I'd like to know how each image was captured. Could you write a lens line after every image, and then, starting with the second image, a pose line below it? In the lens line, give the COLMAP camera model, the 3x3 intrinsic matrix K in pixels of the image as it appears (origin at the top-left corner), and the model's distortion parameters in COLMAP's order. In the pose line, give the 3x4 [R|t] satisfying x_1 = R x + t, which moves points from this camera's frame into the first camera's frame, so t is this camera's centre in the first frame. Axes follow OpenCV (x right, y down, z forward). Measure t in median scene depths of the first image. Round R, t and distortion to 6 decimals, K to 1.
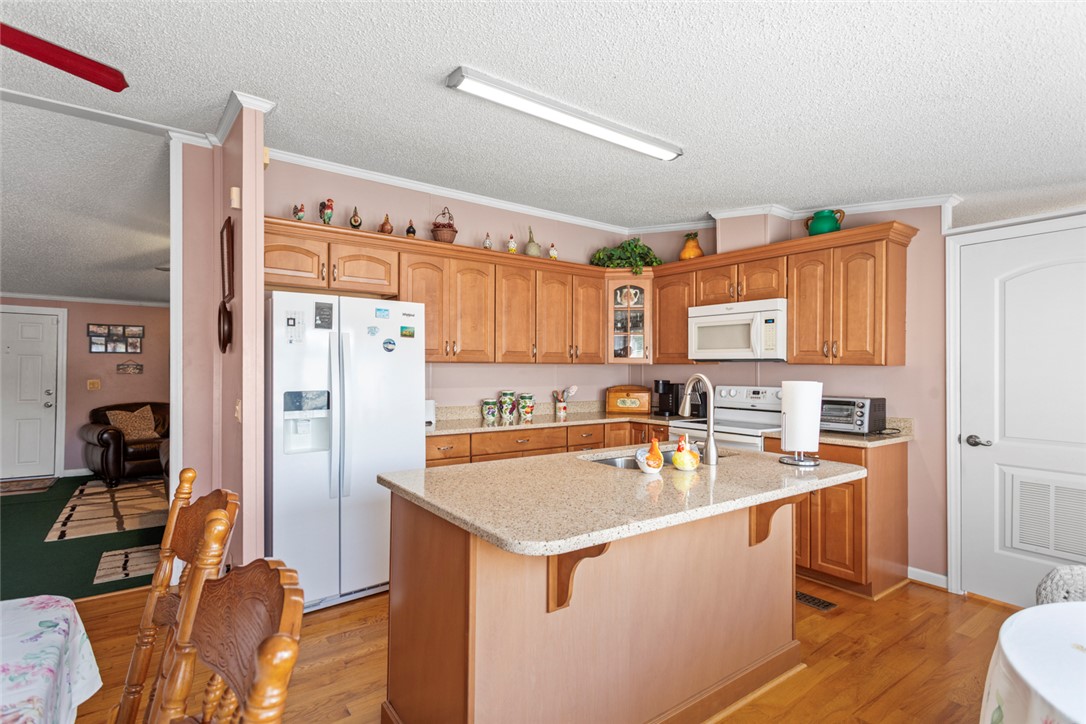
lens RADIAL K [[524.0, 0, 534.7], [0, 524.0, 366.4], [0, 0, 1]] dist [0.002509, 0.001723]
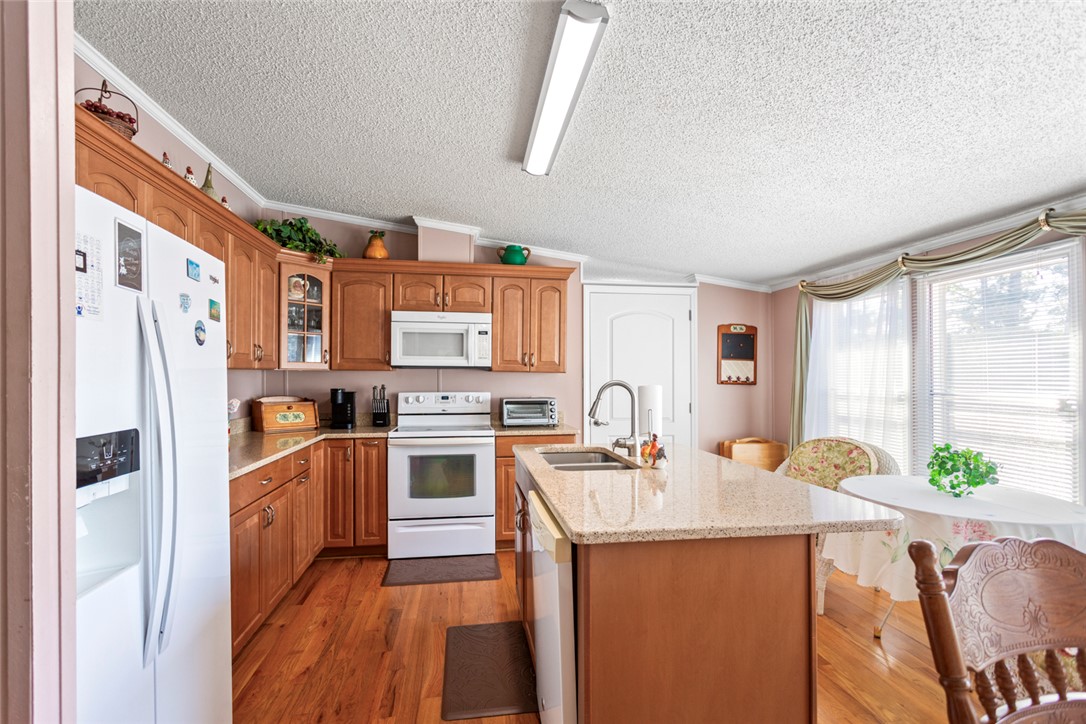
lens RADIAL K [[524.0, 0, 535.3], [0, 524.0, 371.5], [0, 0, 1]] dist [0.002509, 0.001723]
pose [[0.460069, 0.003704, 0.887875, -0.442841], [-0.003554, 0.999991, -0.002330, -0.001411], [-0.887876, -0.002084, 0.460078, 0.347423]]
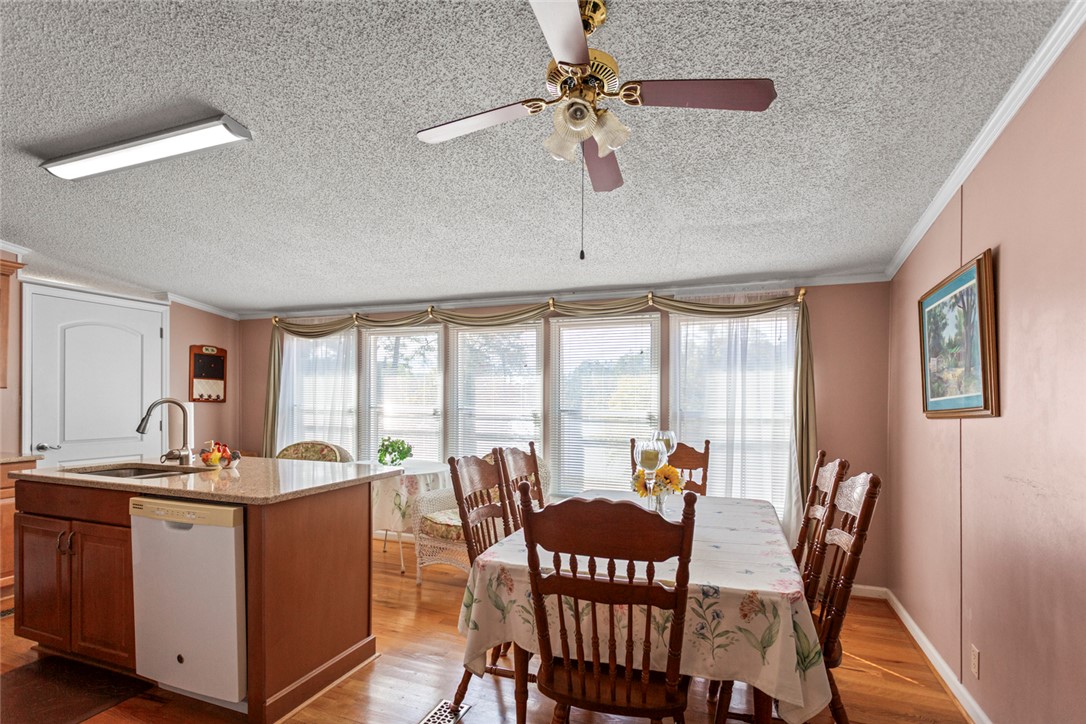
lens RADIAL K [[524.0, 0, 546.4], [0, 524.0, 396.0], [0, 0, 1]] dist [0.002509, 0.001723]
pose [[-0.562894, -0.007948, 0.826491, -0.697554], [-0.016793, 0.999857, -0.001822, -0.002915], [-0.826359, -0.014905, -0.562947, 0.528474]]
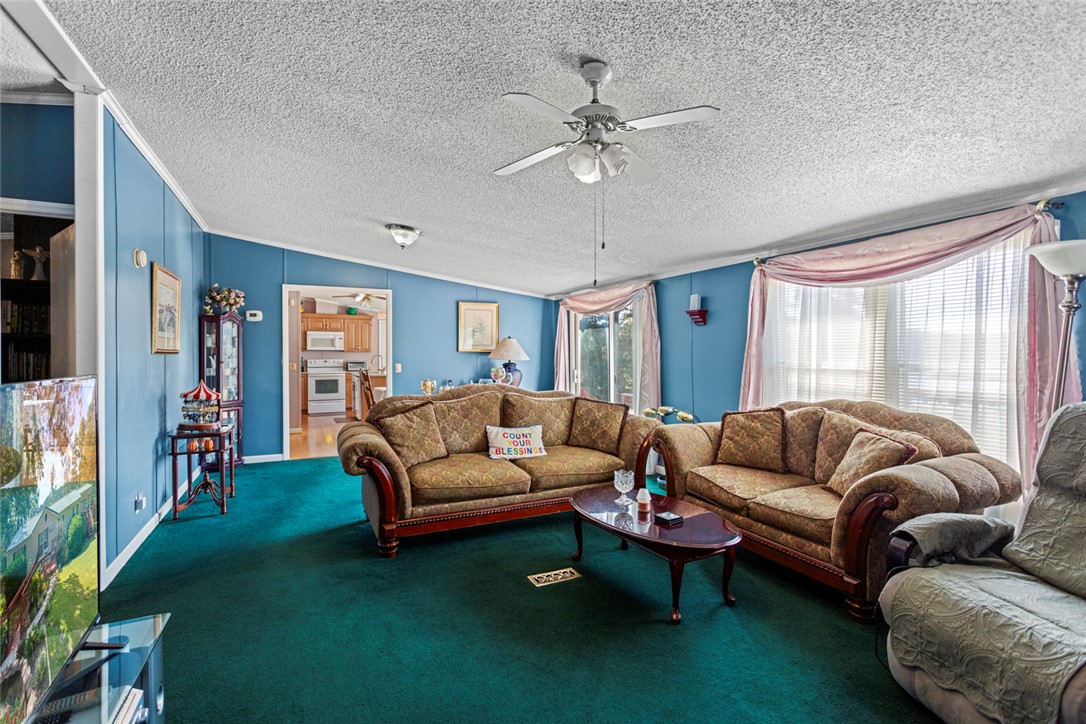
lens RADIAL K [[524.0, 0, 549.1], [0, 524.0, 358.6], [0, 0, 1]] dist [0.002509, 0.001723]
pose [[0.160794, -0.007688, 0.986958, -2.316592], [-0.005404, 0.999948, 0.008670, 0.002459], [-0.986973, -0.006728, 0.160744, -0.731434]]
